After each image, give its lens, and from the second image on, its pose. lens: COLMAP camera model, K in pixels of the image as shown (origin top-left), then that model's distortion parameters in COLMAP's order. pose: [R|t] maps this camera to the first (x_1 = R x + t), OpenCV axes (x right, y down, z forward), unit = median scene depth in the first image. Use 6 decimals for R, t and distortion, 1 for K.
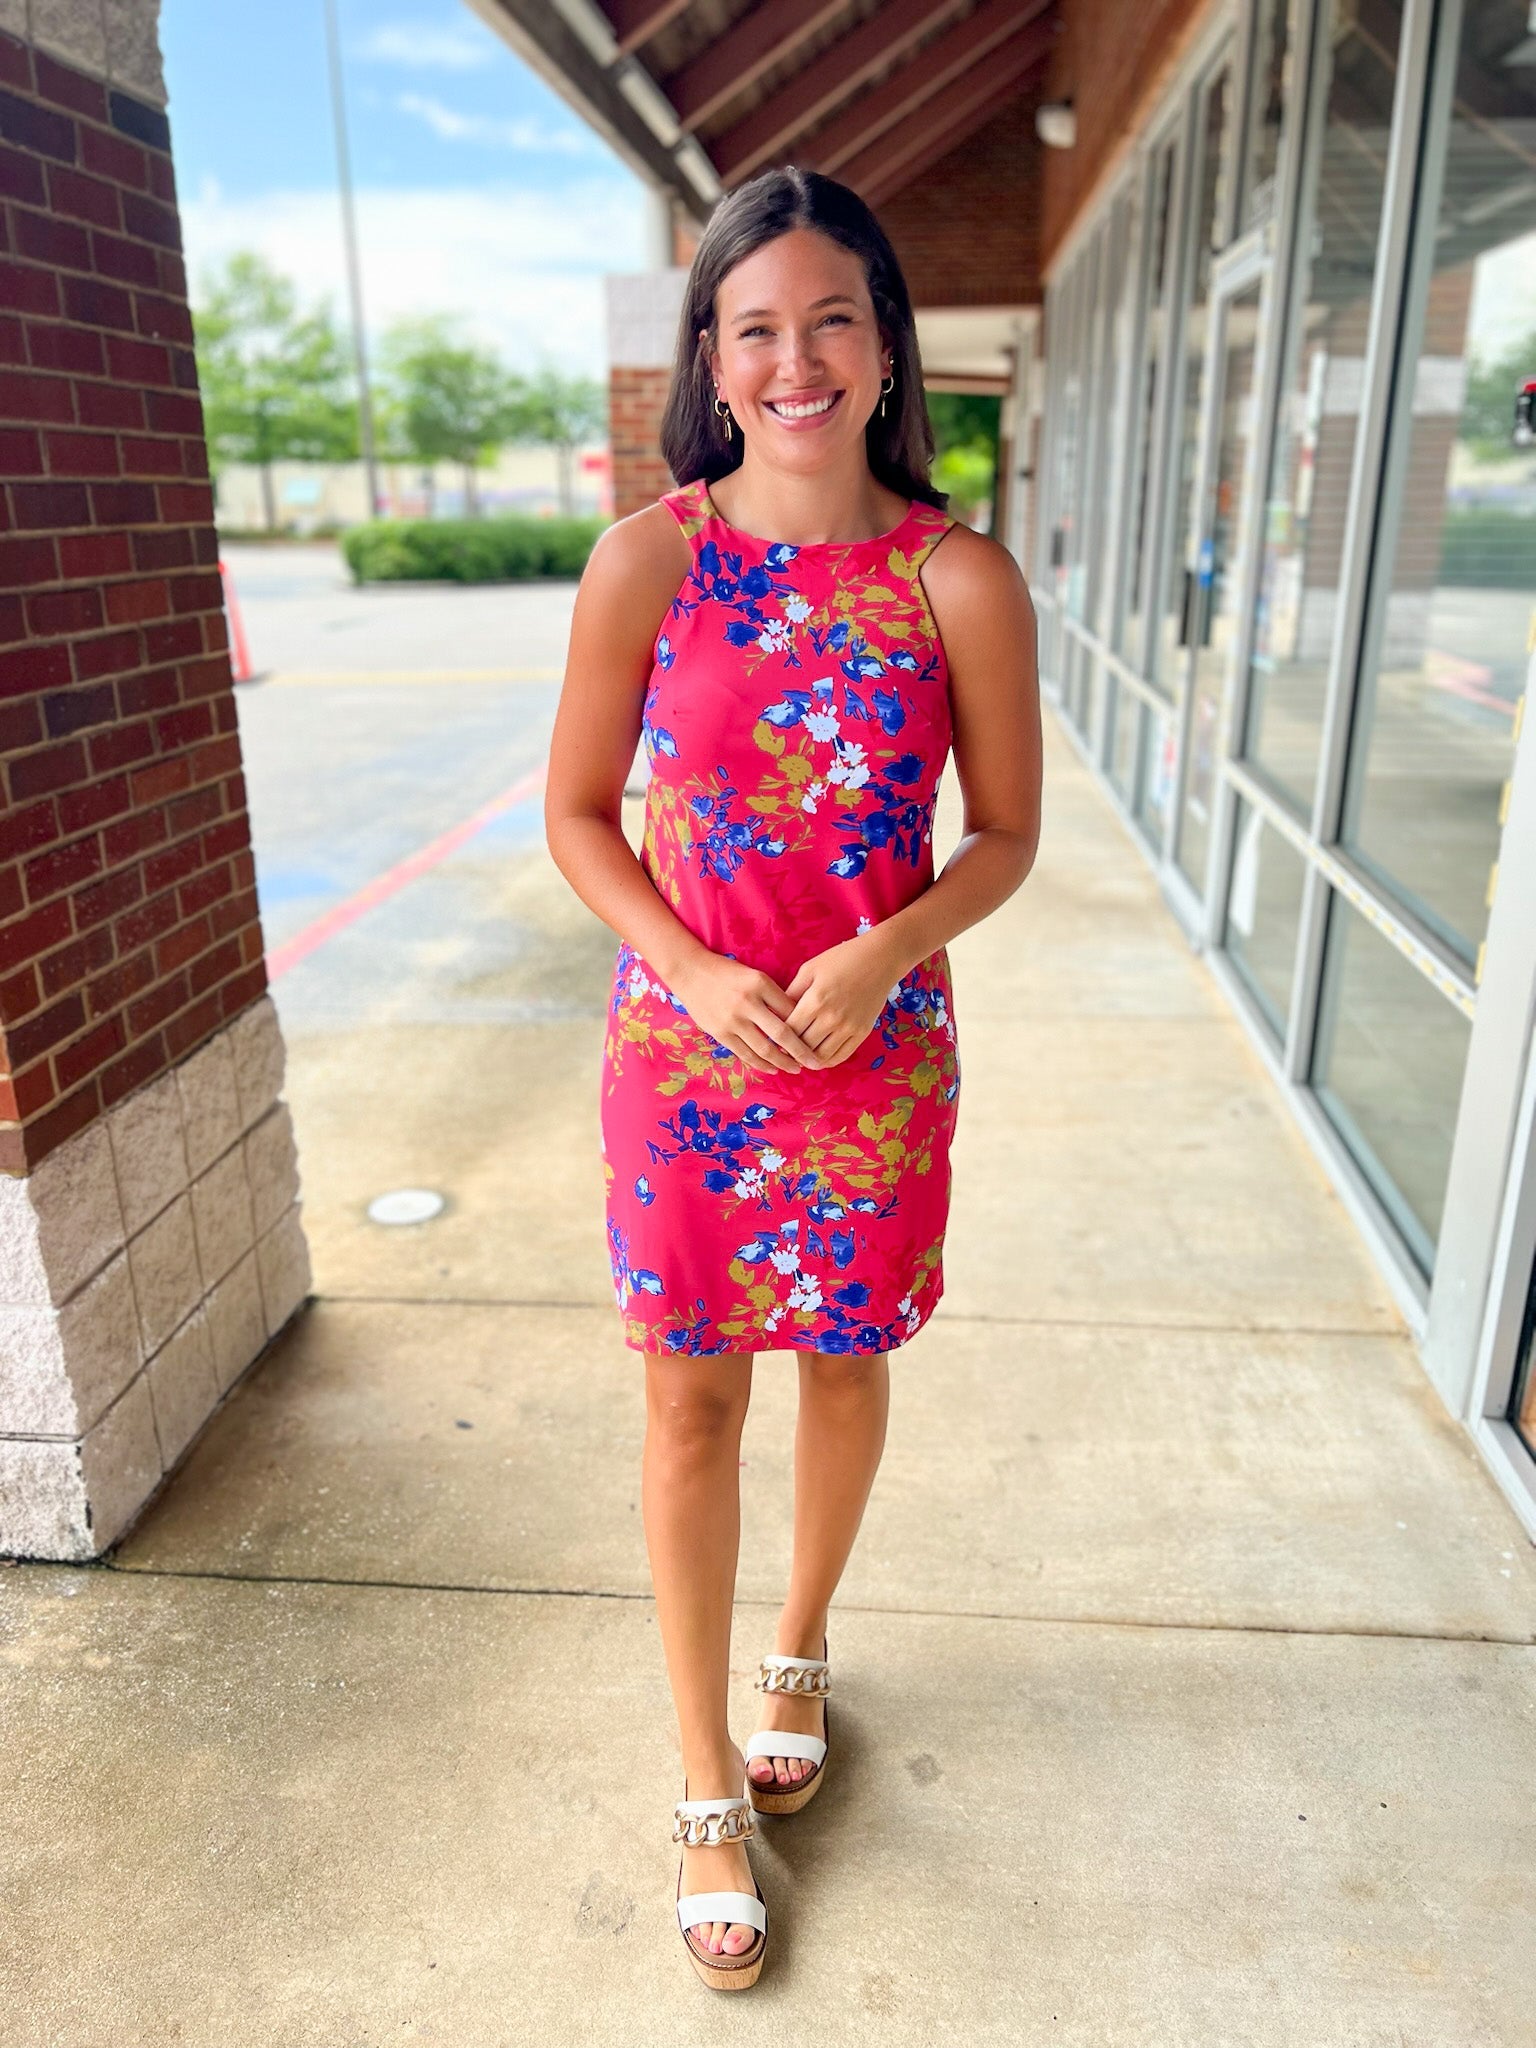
lens RADIAL K [[1551.7, 0, 760.8], [0, 1551.7, 1021.1], [0, 0, 1]] dist [0.032438, -0.039703]
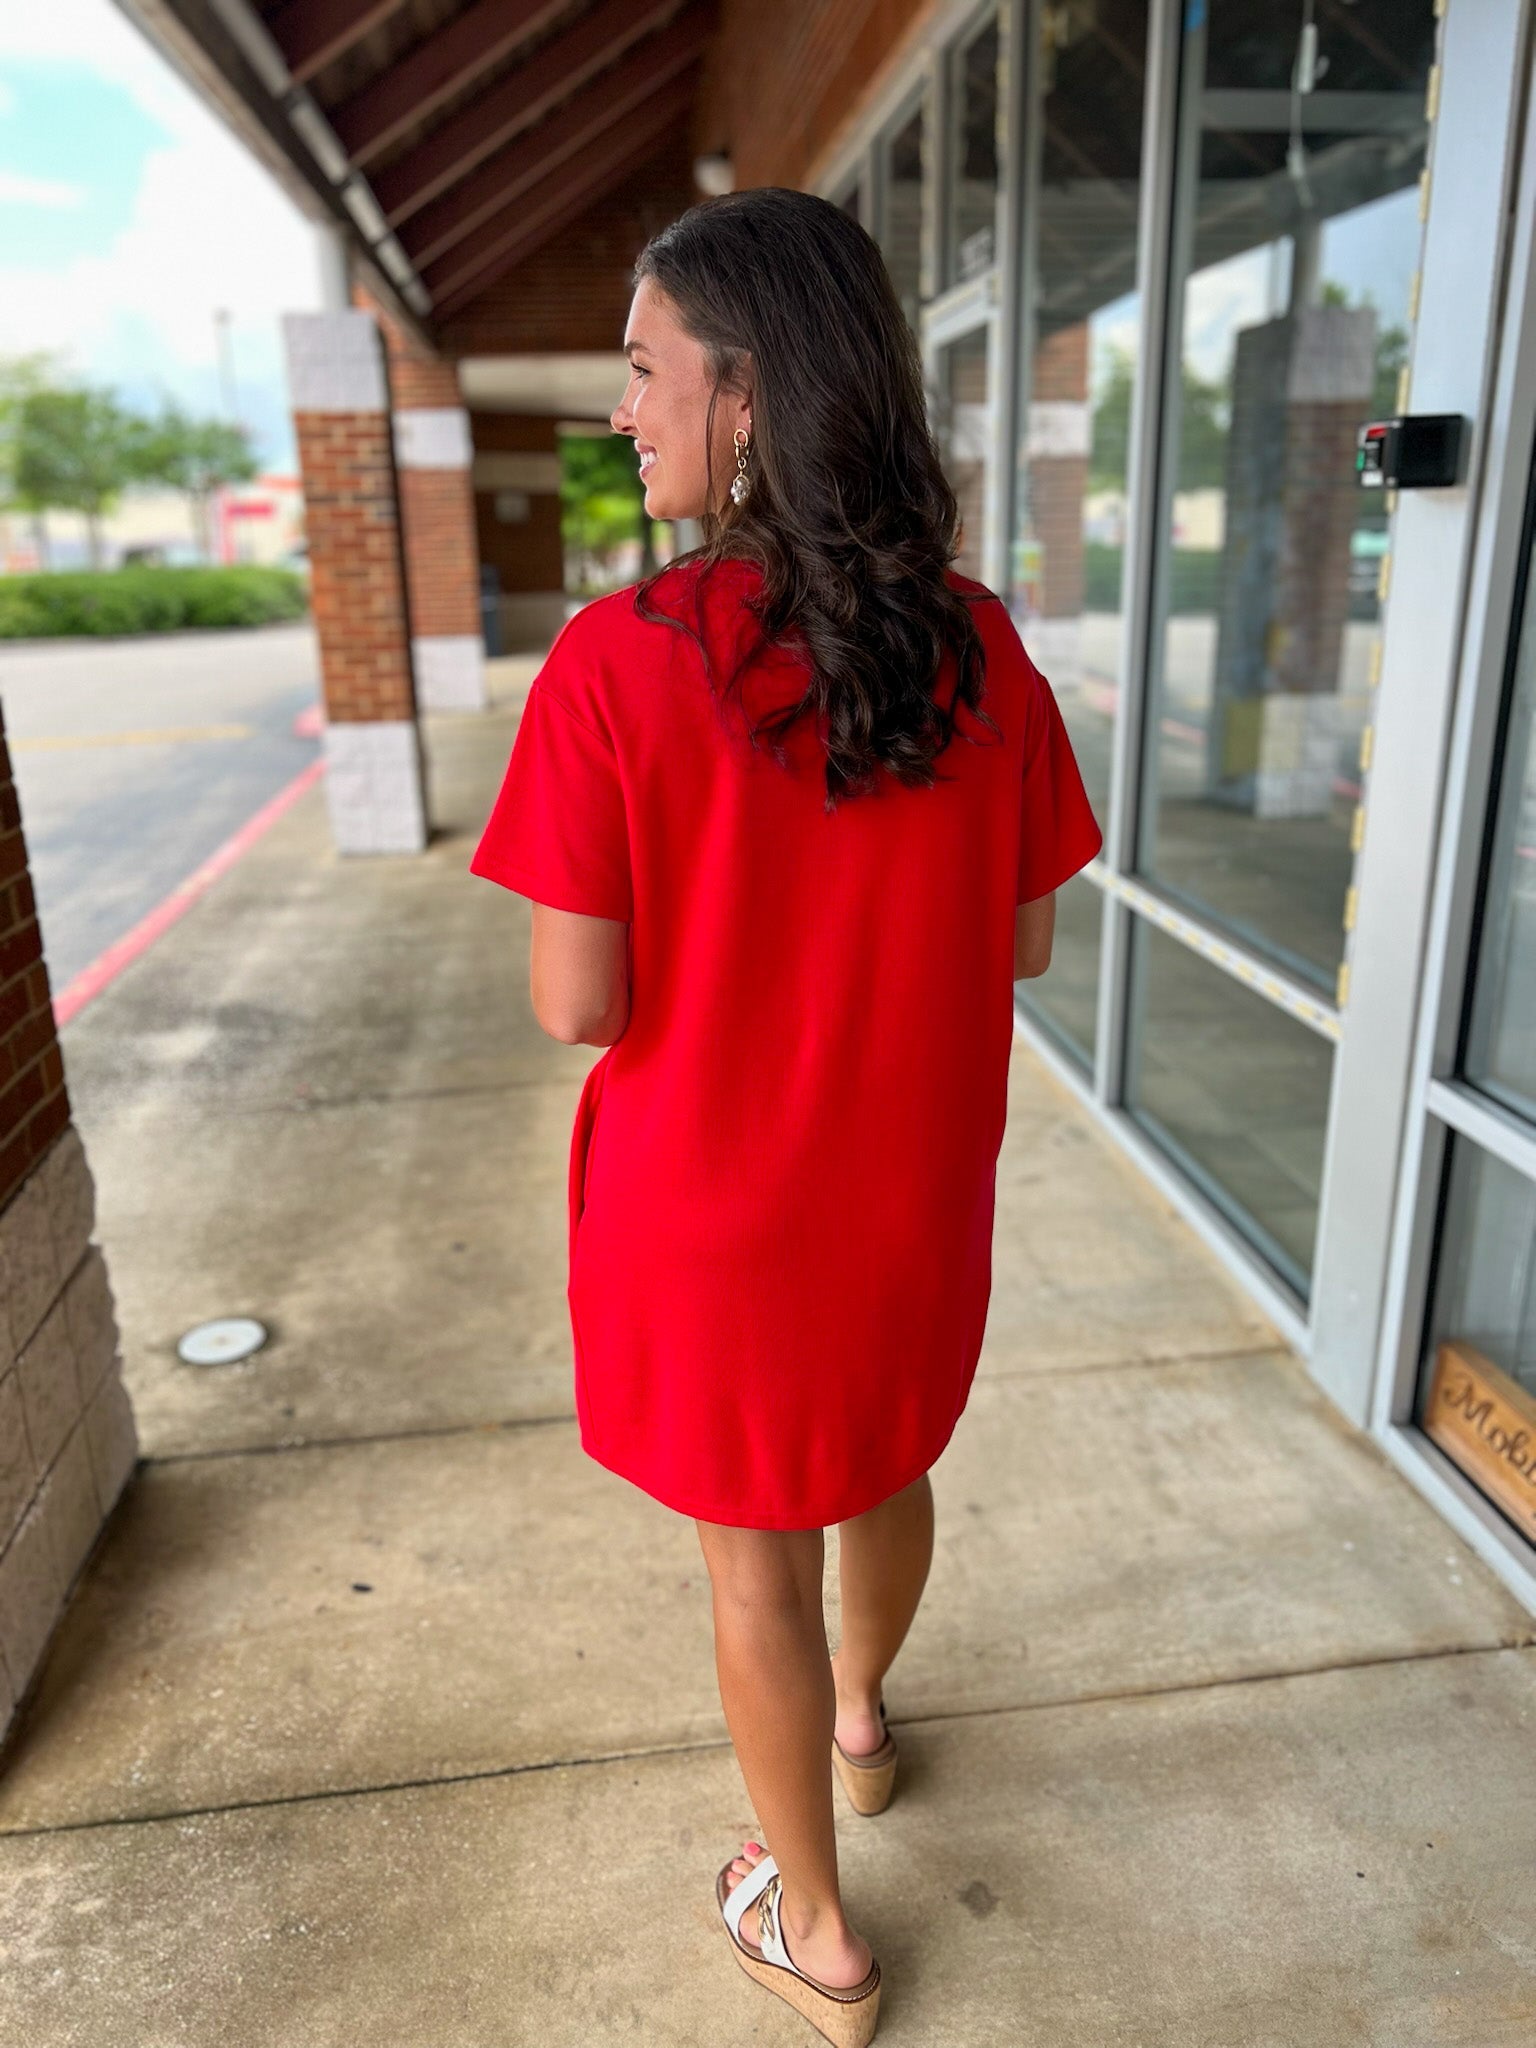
lens RADIAL K [[1551.7, 0, 773.7], [0, 1551.7, 1022.3], [0, 0, 1]] dist [0.032438, -0.039703]
pose [[0.973839, -0.082077, 0.211899, -0.128634], [0.087048, 0.996103, -0.014221, -0.030946], [-0.209906, 0.032295, 0.977188, 0.071854]]
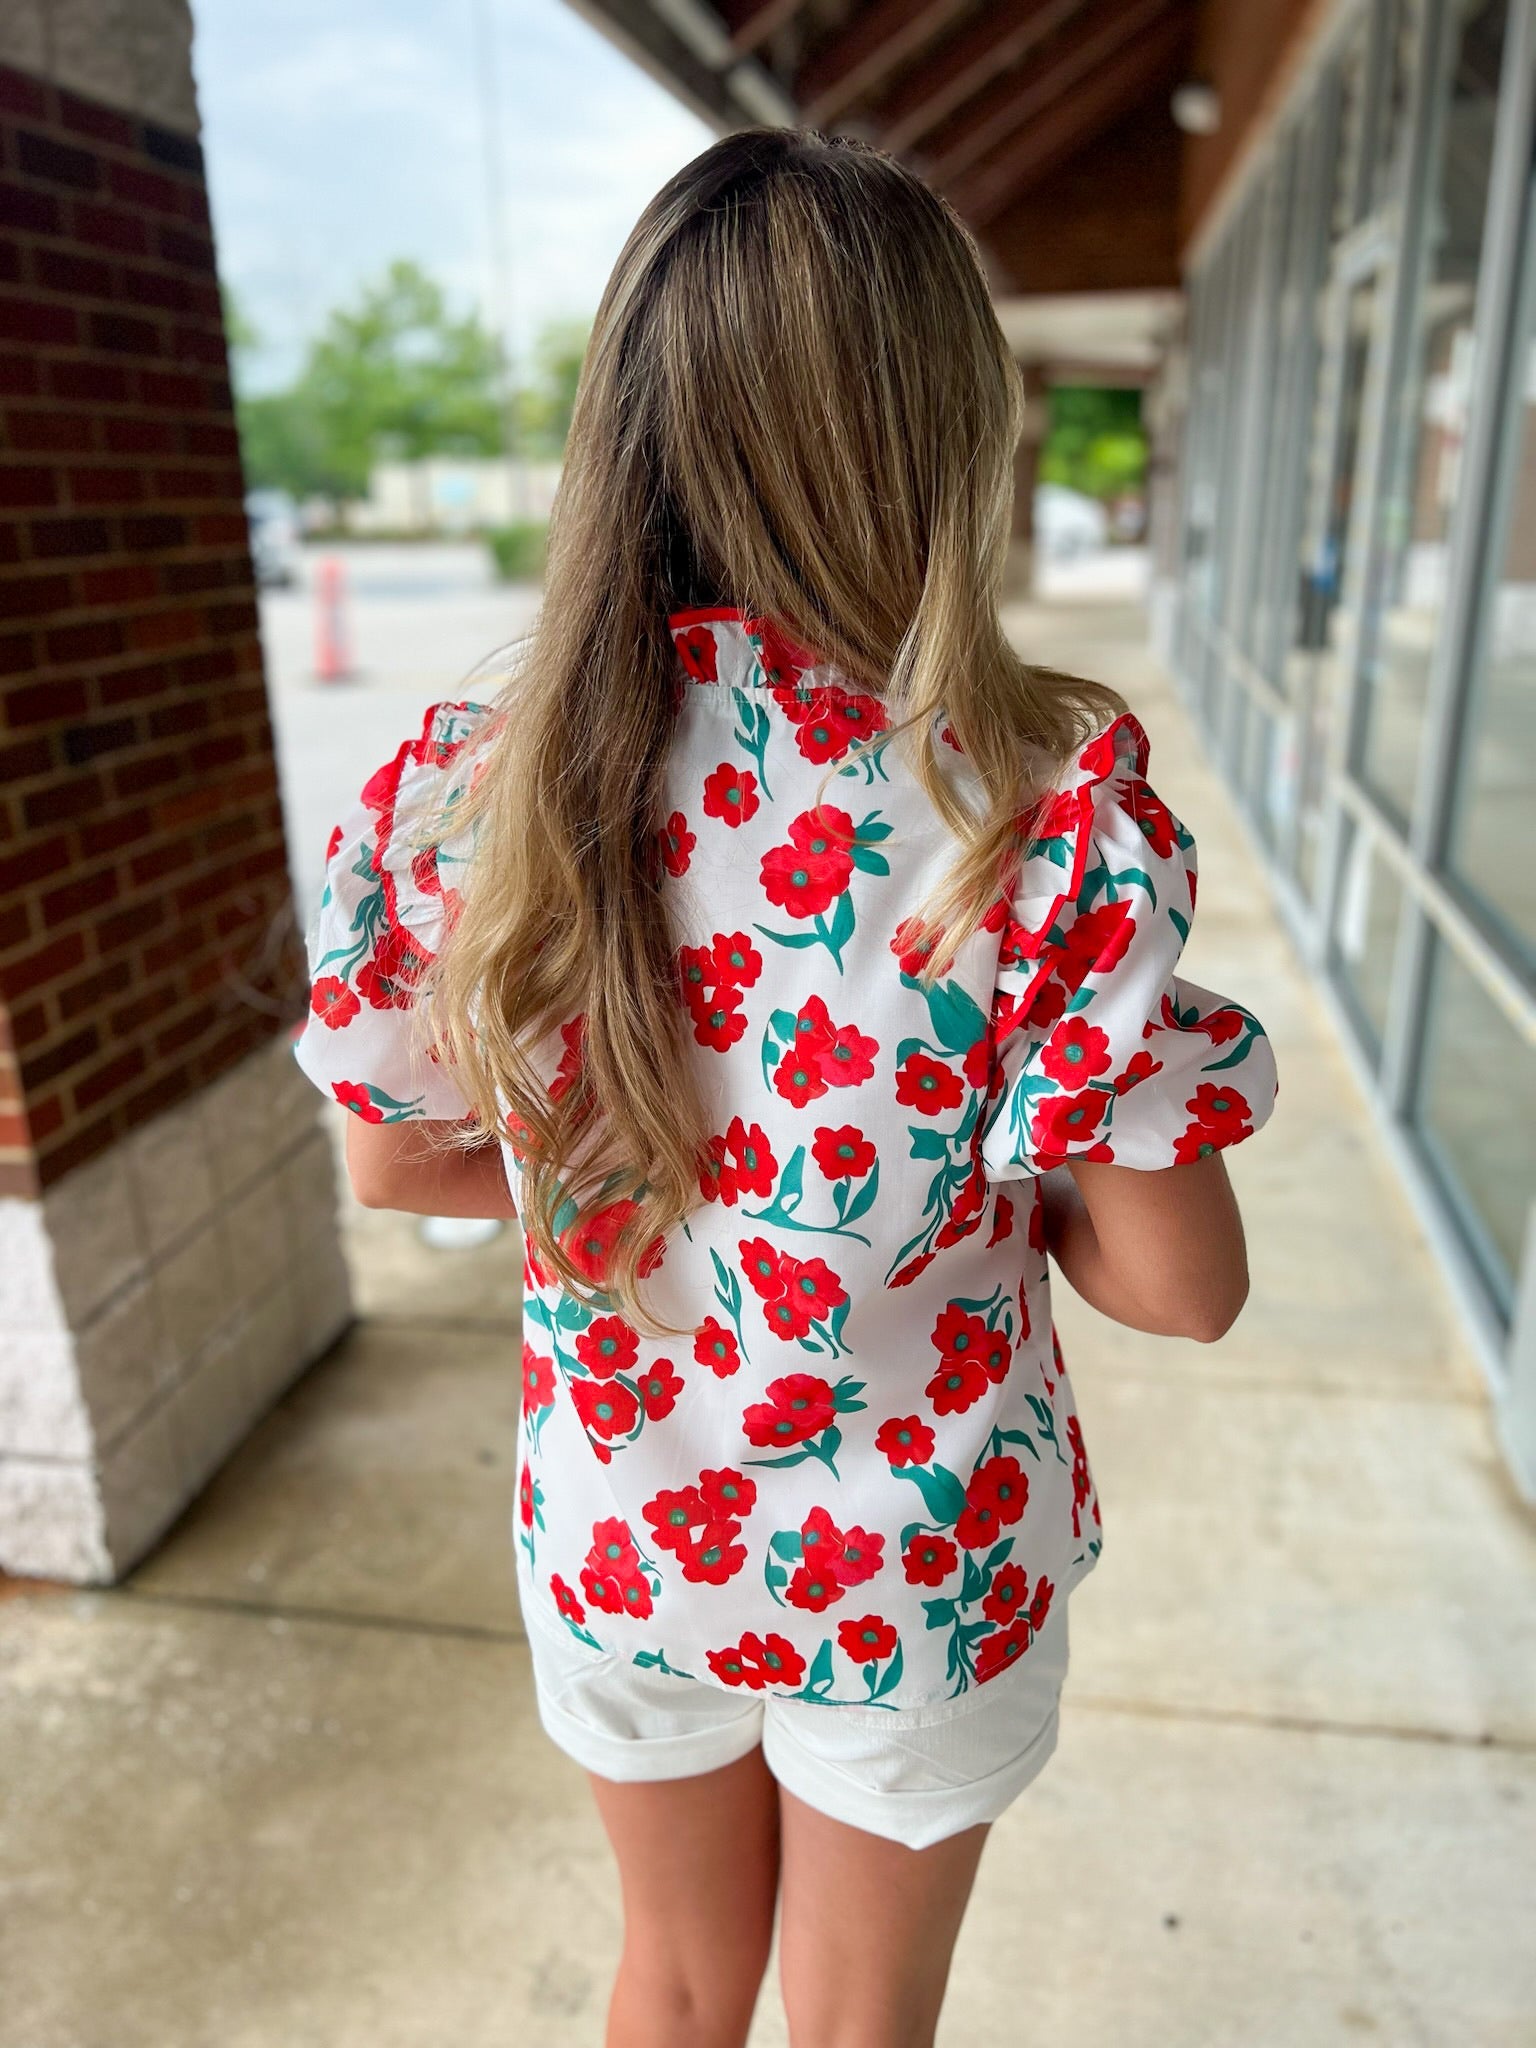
lens RADIAL K [[1551.7, 0, 763.7], [0, 1551.7, 1022.9], [0, 0, 1]] dist [0.032438, -0.039703]
pose [[0.995841, 0.016434, -0.089617, 0.070948], [-0.015995, 0.999856, 0.005616, -0.026186], [0.089696, -0.004159, 0.995961, 0.032098]]
